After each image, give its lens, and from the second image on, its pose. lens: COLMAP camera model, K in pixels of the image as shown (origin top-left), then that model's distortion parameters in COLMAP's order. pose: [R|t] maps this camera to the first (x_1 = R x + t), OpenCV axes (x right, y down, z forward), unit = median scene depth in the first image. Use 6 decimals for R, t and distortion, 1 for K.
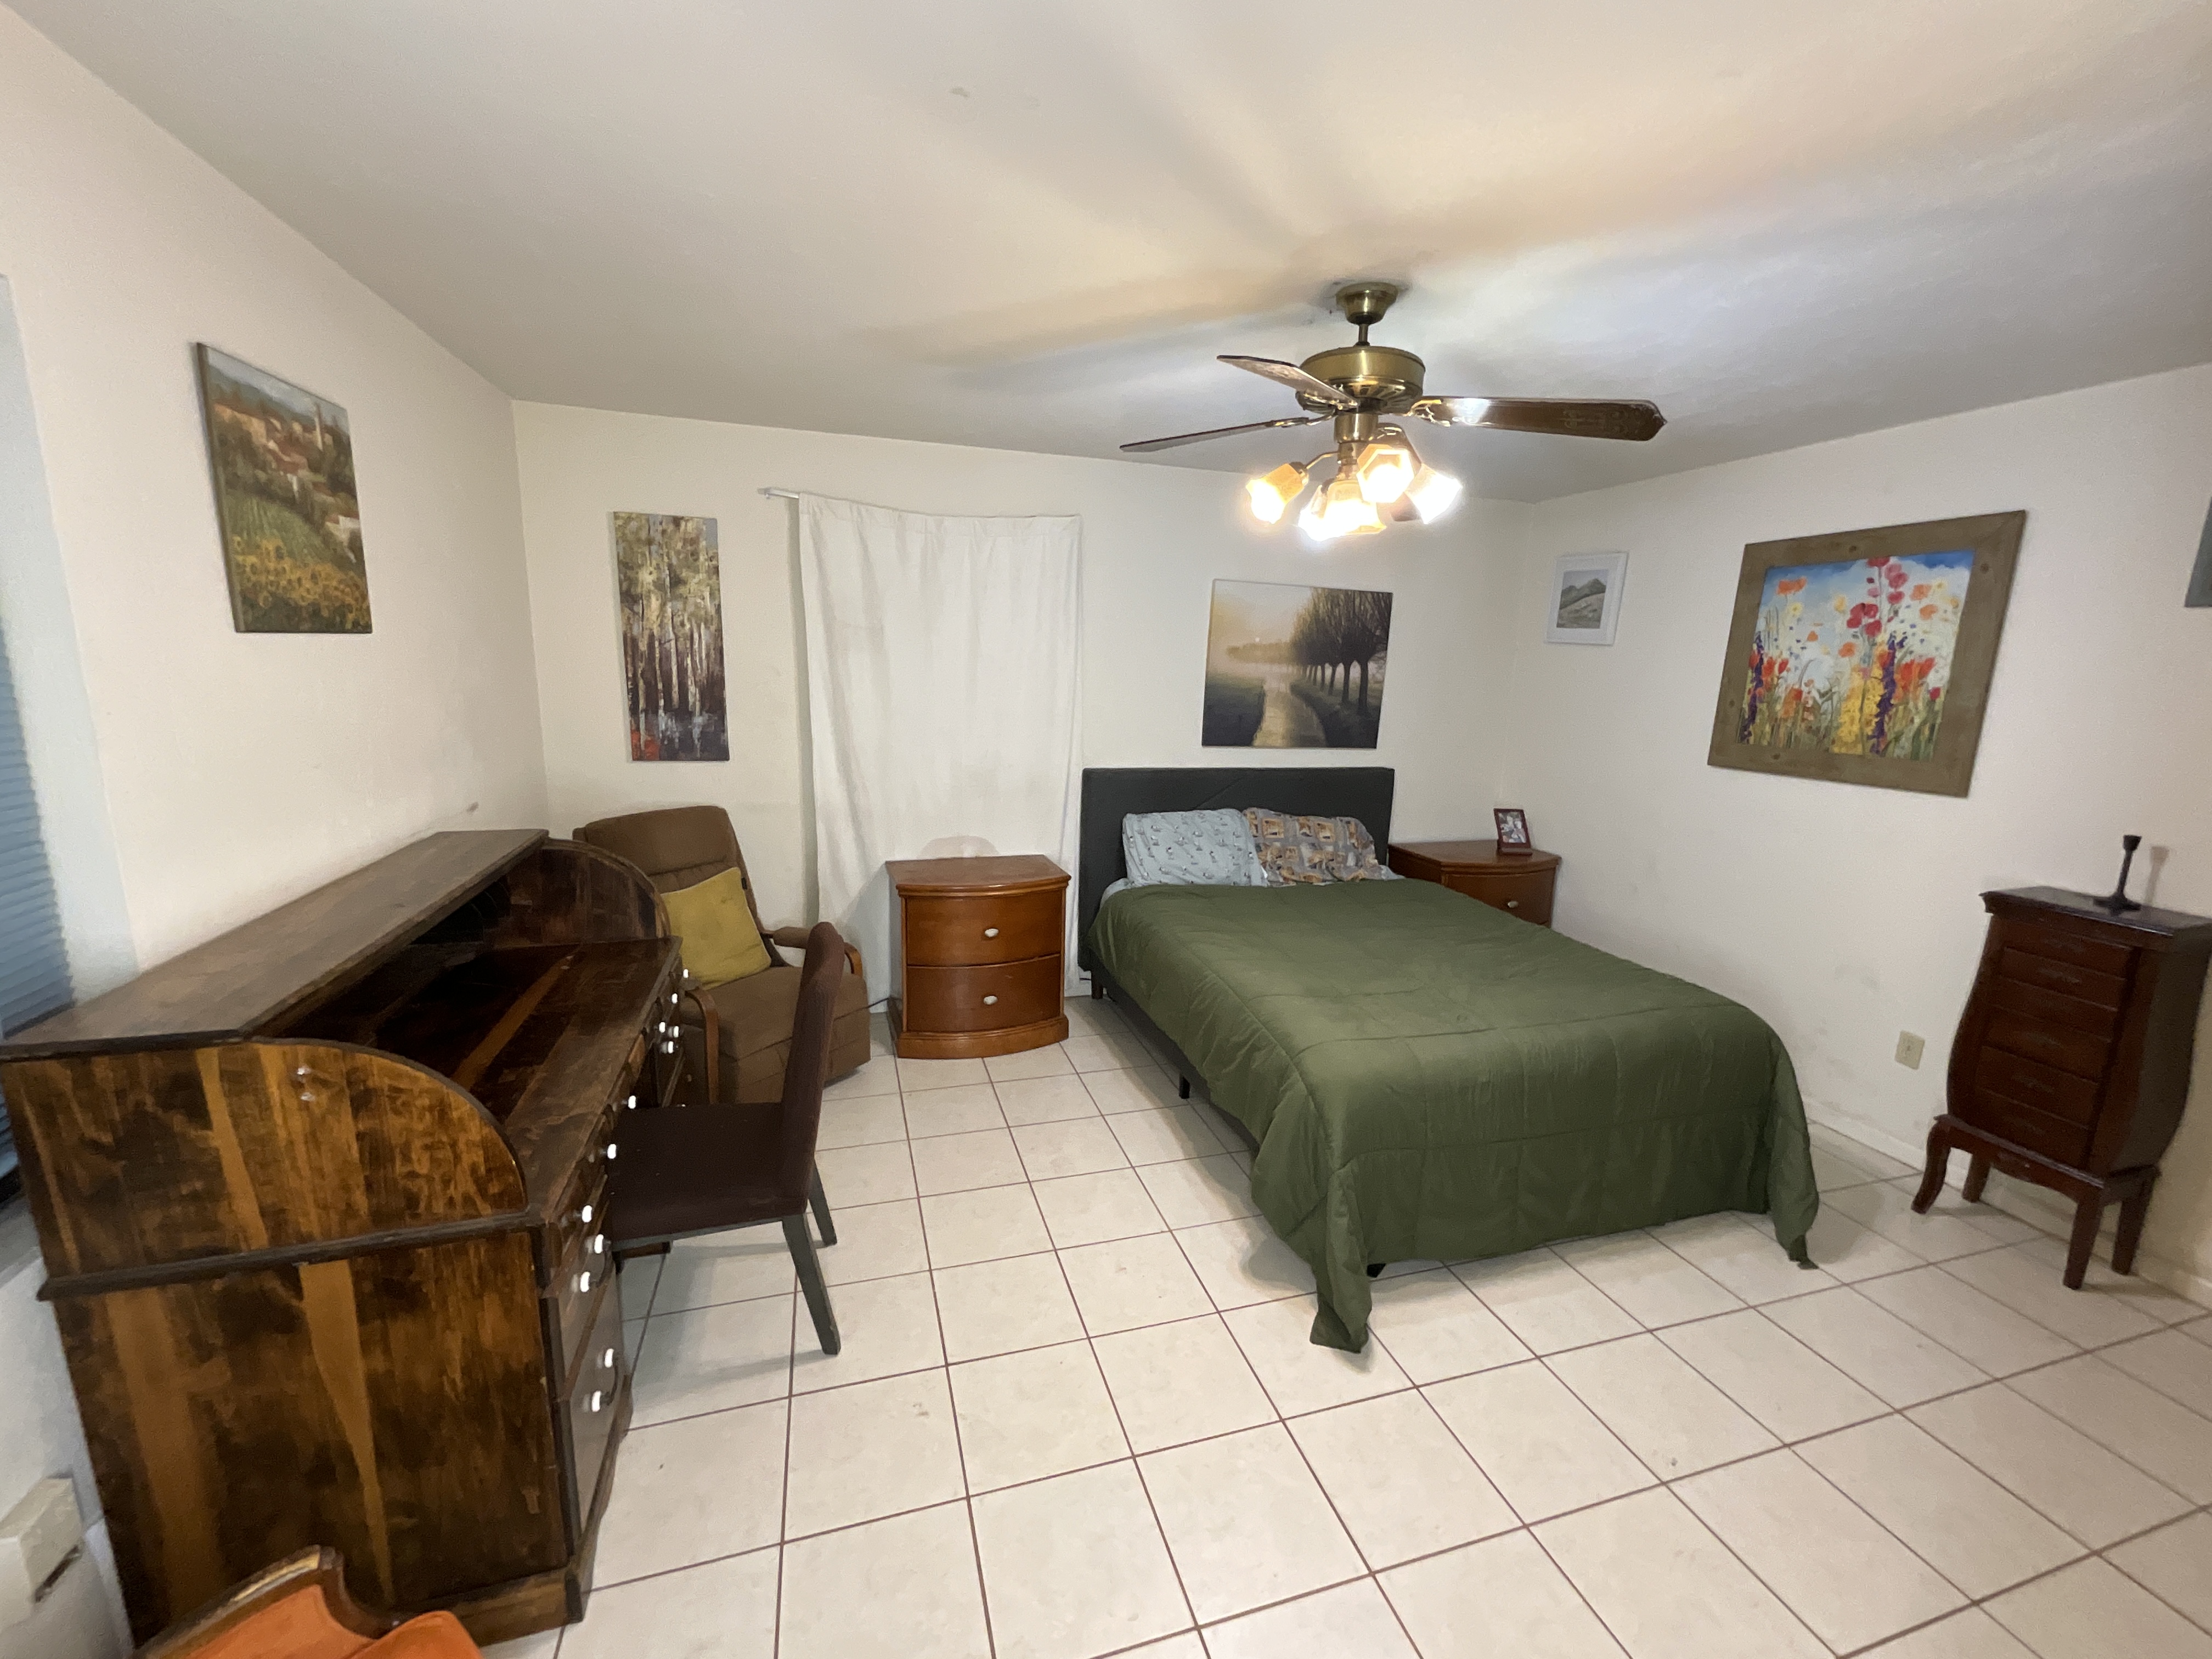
lens RADIAL K [[894.5, 0, 1106.0], [0, 894.5, 829.5], [0, 0, 1]] dist [-0.000780, 0.000002]
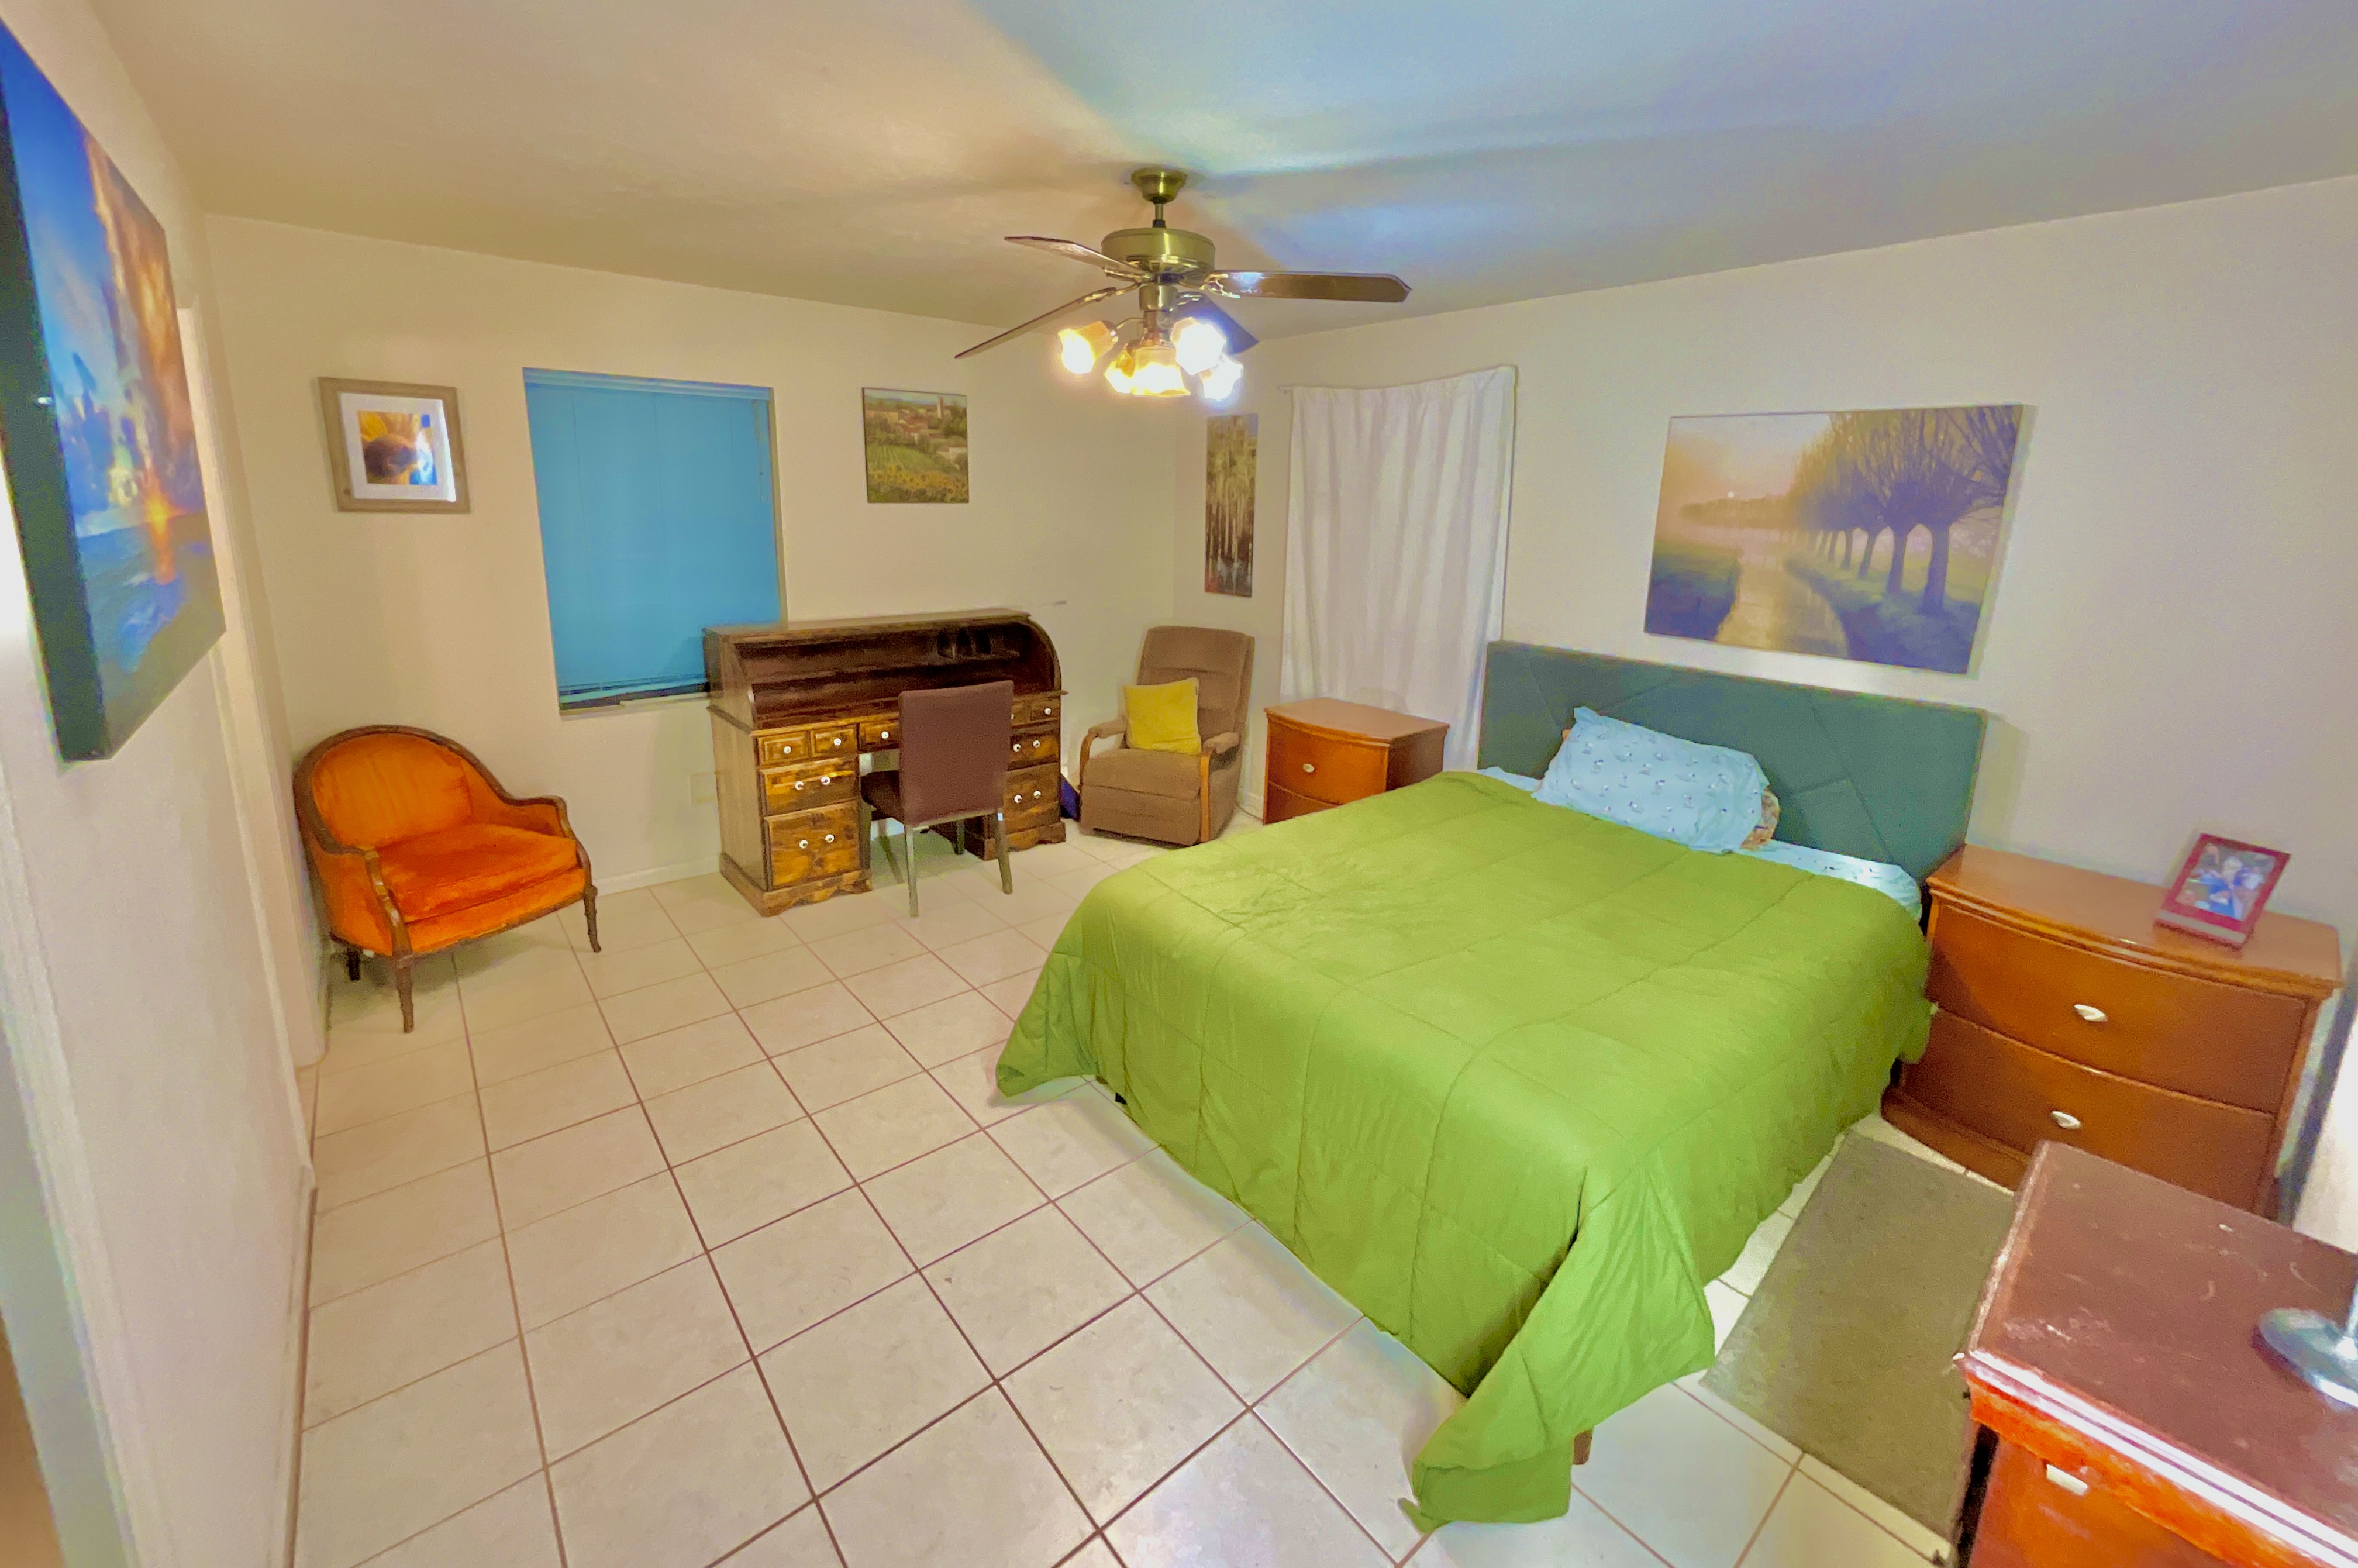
lens RADIAL K [[957.4, 0, 1183.0], [0, 957.4, 681.3], [0, 0, 1]] dist [-0.000872, -0.000061]
pose [[0.395715, 0.150364, -0.905980, 0.870779], [-0.183368, 0.979578, 0.082488, -0.058398], [0.899881, 0.133486, 0.415206, 0.372745]]
